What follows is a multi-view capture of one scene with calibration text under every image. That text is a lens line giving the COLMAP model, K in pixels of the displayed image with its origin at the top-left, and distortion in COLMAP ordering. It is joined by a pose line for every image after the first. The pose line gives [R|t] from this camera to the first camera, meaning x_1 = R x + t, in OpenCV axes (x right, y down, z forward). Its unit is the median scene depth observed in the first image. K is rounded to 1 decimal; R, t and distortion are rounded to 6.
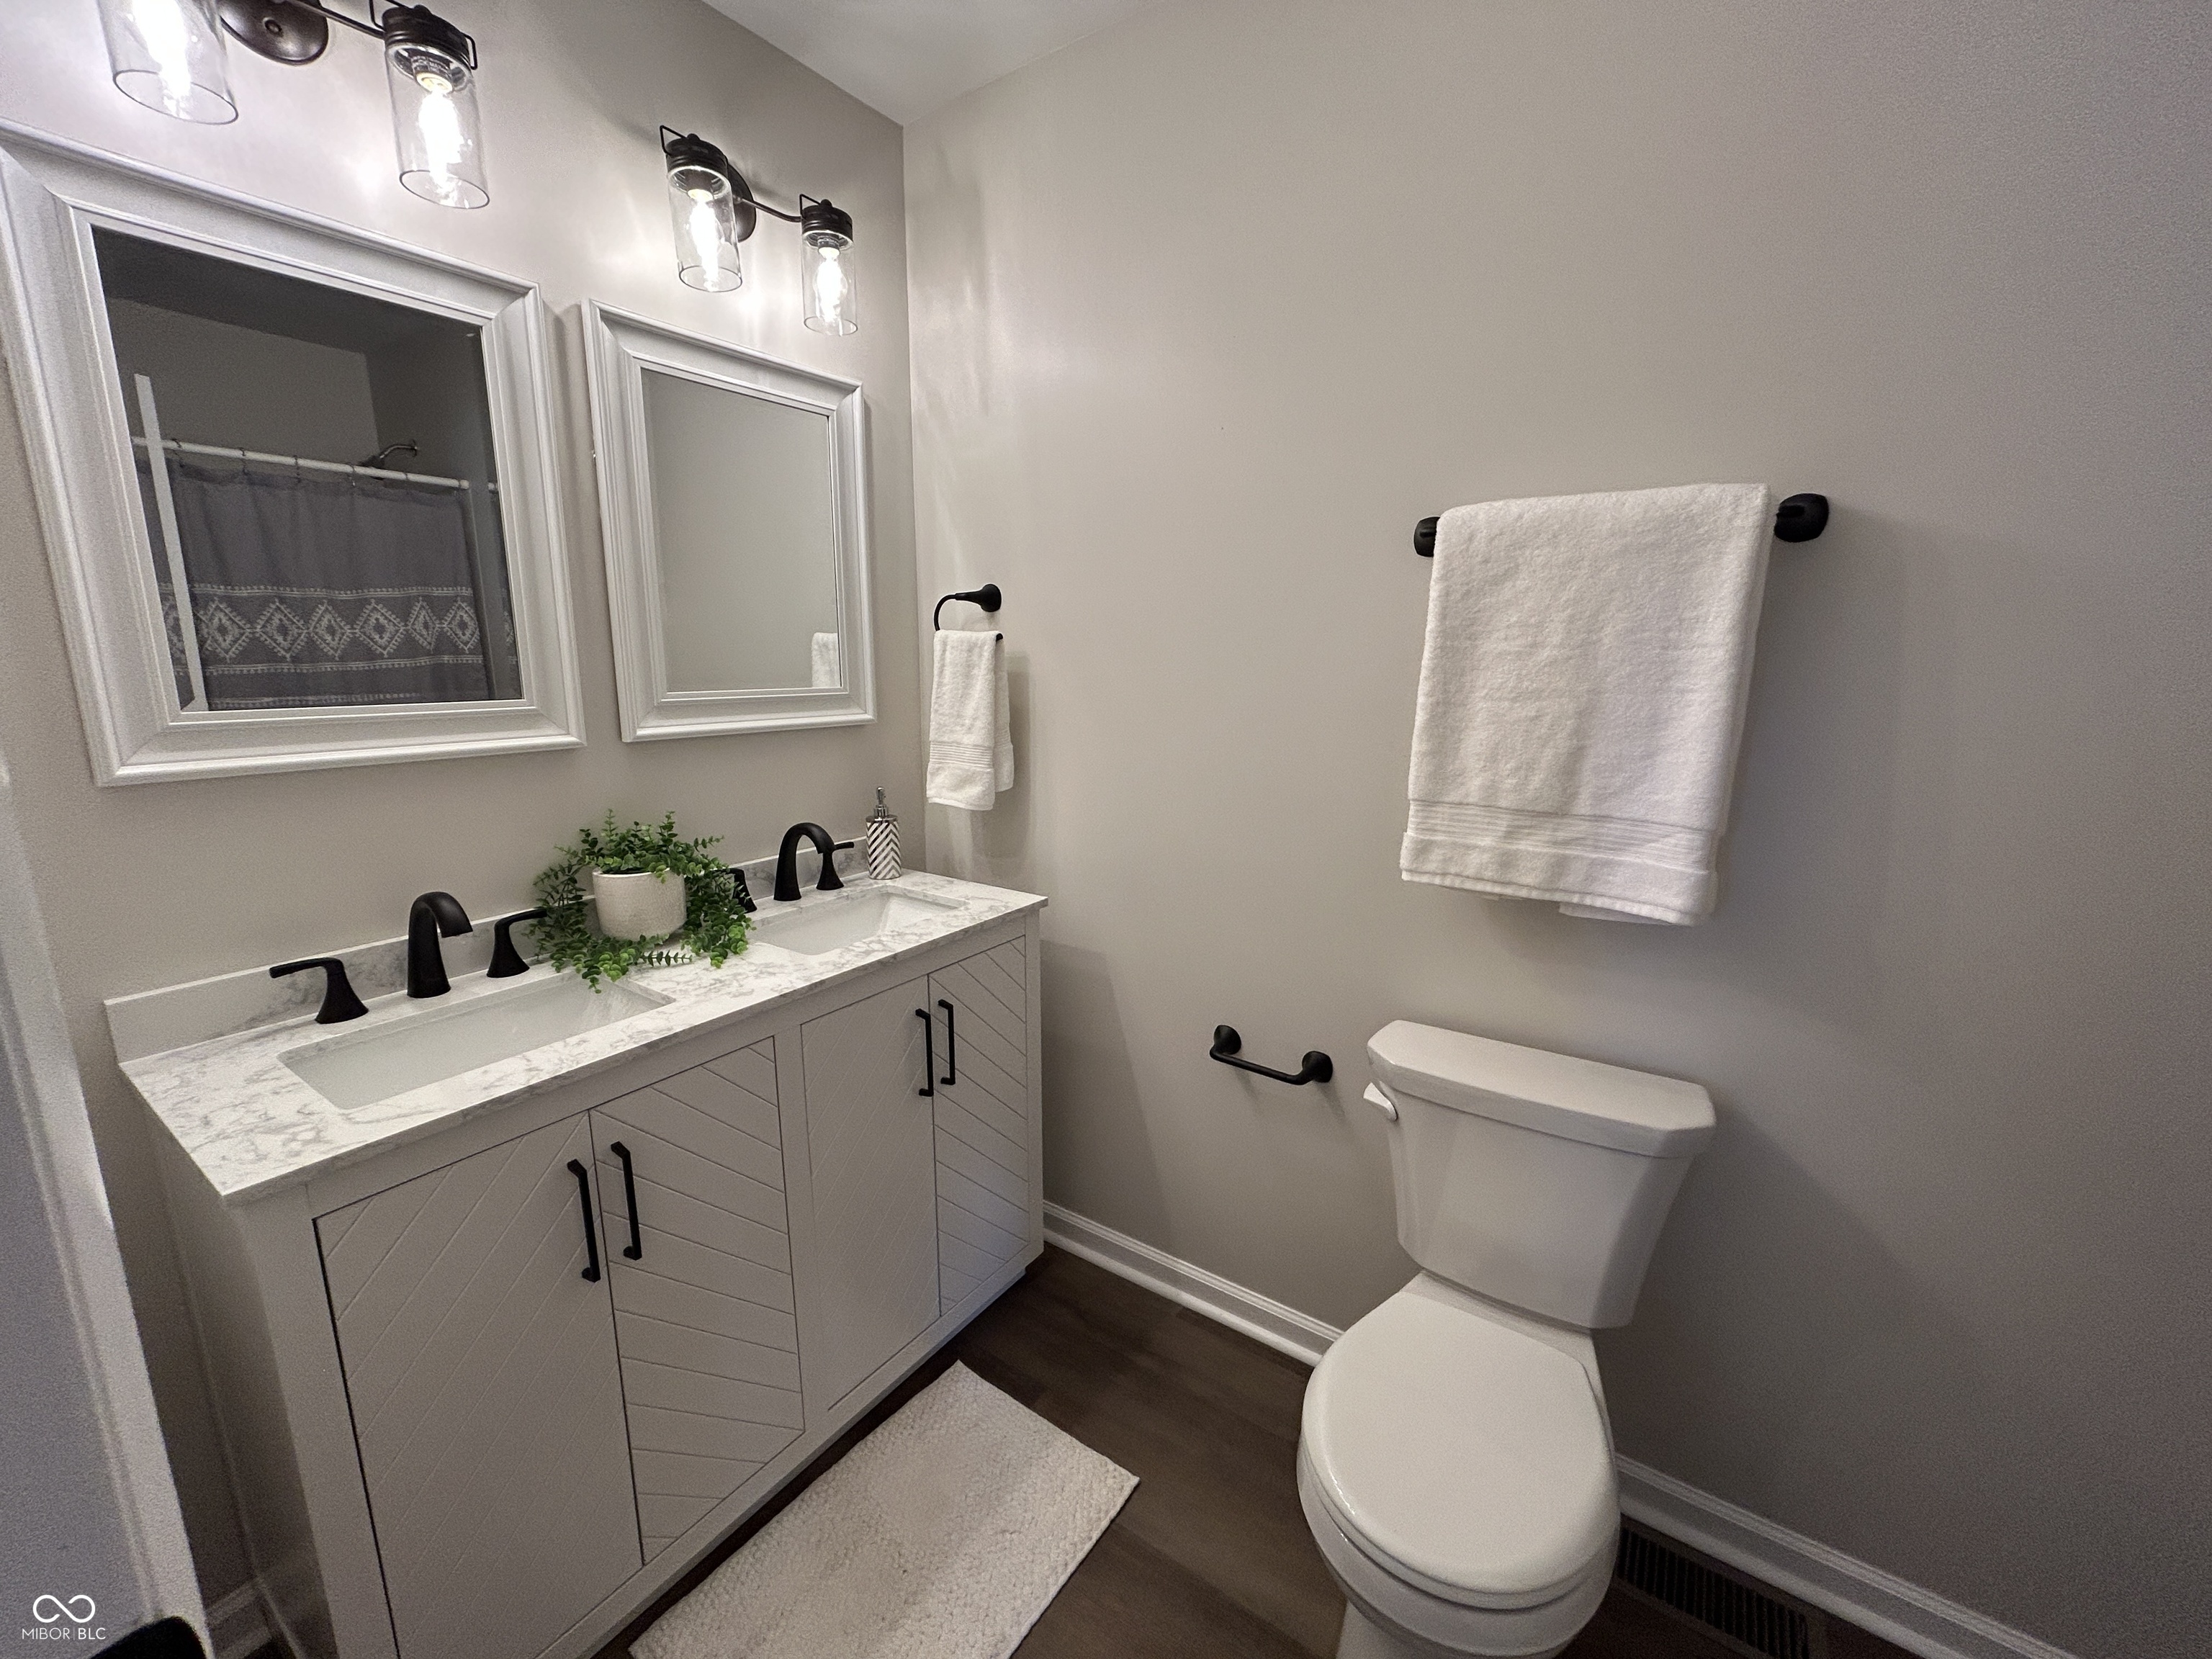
lens RADIAL K [[890.4, 0, 1105.1], [0, 890.4, 826.2], [0, 0, 1]] dist [-0.004822, 0.000877]
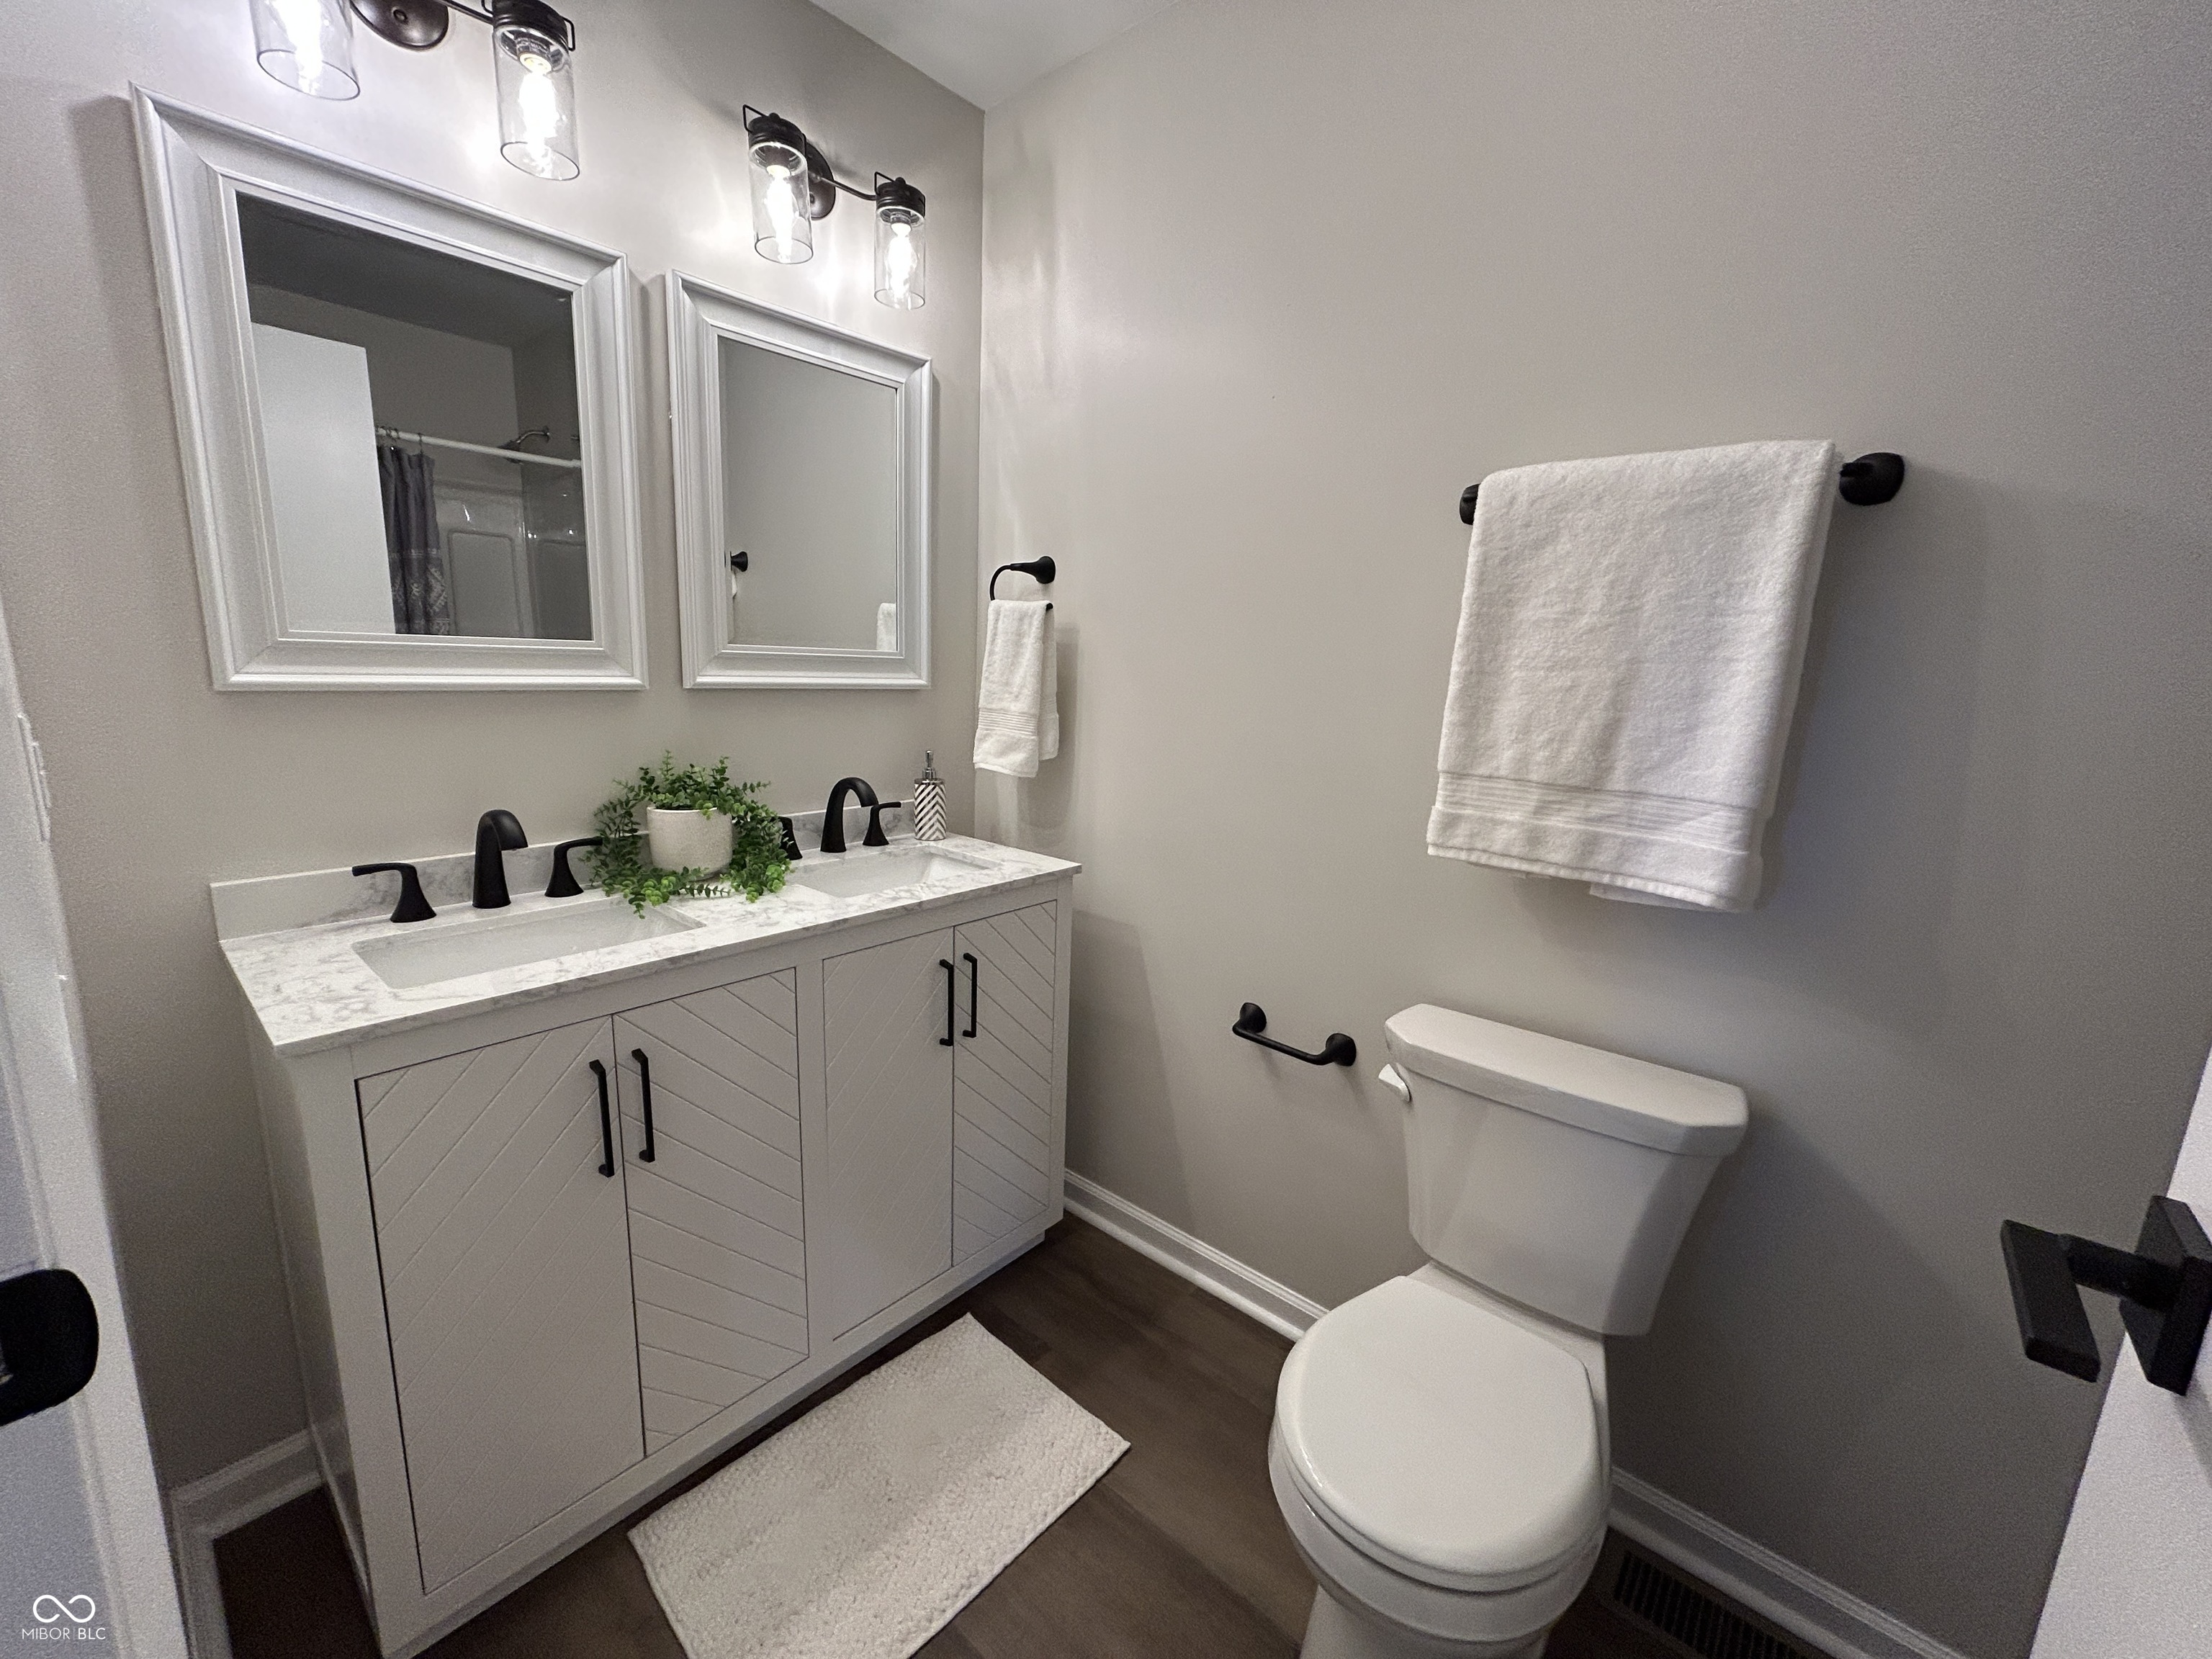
lens RADIAL K [[890.4, 0, 1105.1], [0, 890.4, 826.2], [0, 0, 1]] dist [-0.004822, 0.000877]
pose [[0.993513, 0.053153, -0.100532, 0.076141], [-0.054060, 0.998518, -0.006316, 0.052001], [0.100047, 0.011710, 0.994914, -0.002895]]
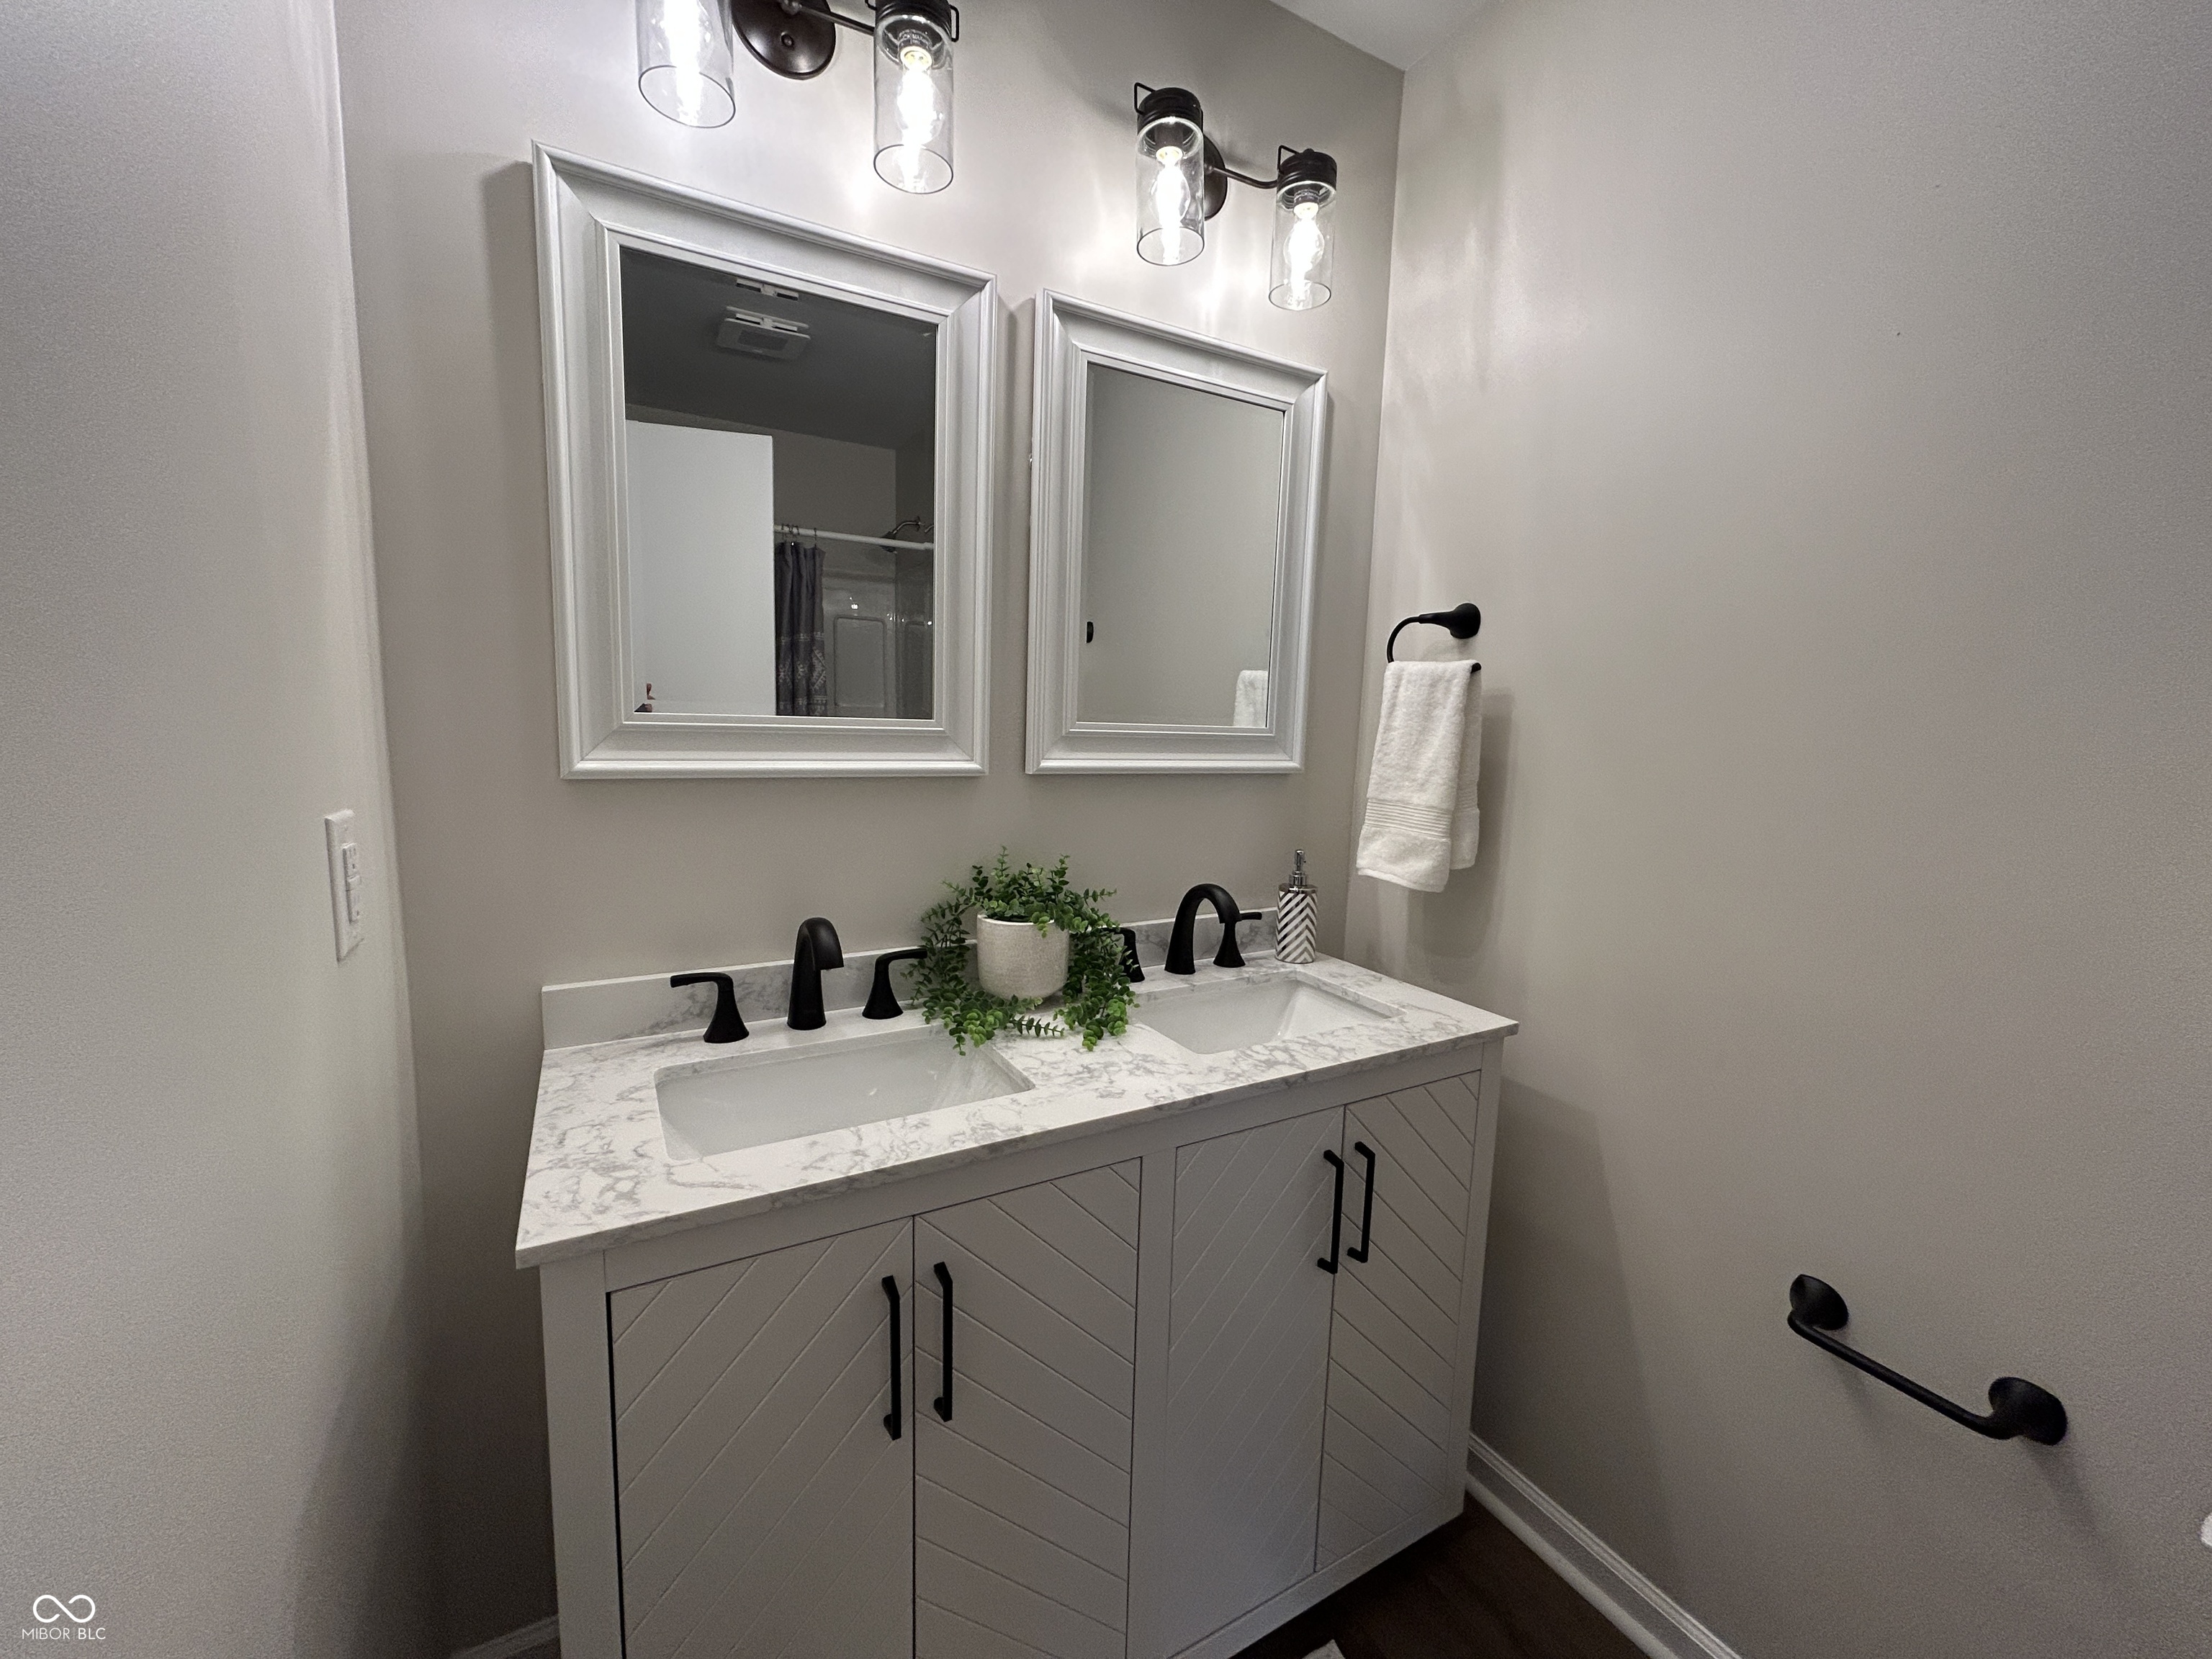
lens RADIAL K [[891.7, 0, 1104.6], [0, 891.7, 827.1], [0, 0, 1]] dist [-0.001474, -0.000821]
pose [[0.899044, 0.077021, -0.431030, -0.082896], [-0.109946, 0.992579, -0.051960, -0.003121], [0.423829, 0.094104, 0.900840, 0.240960]]
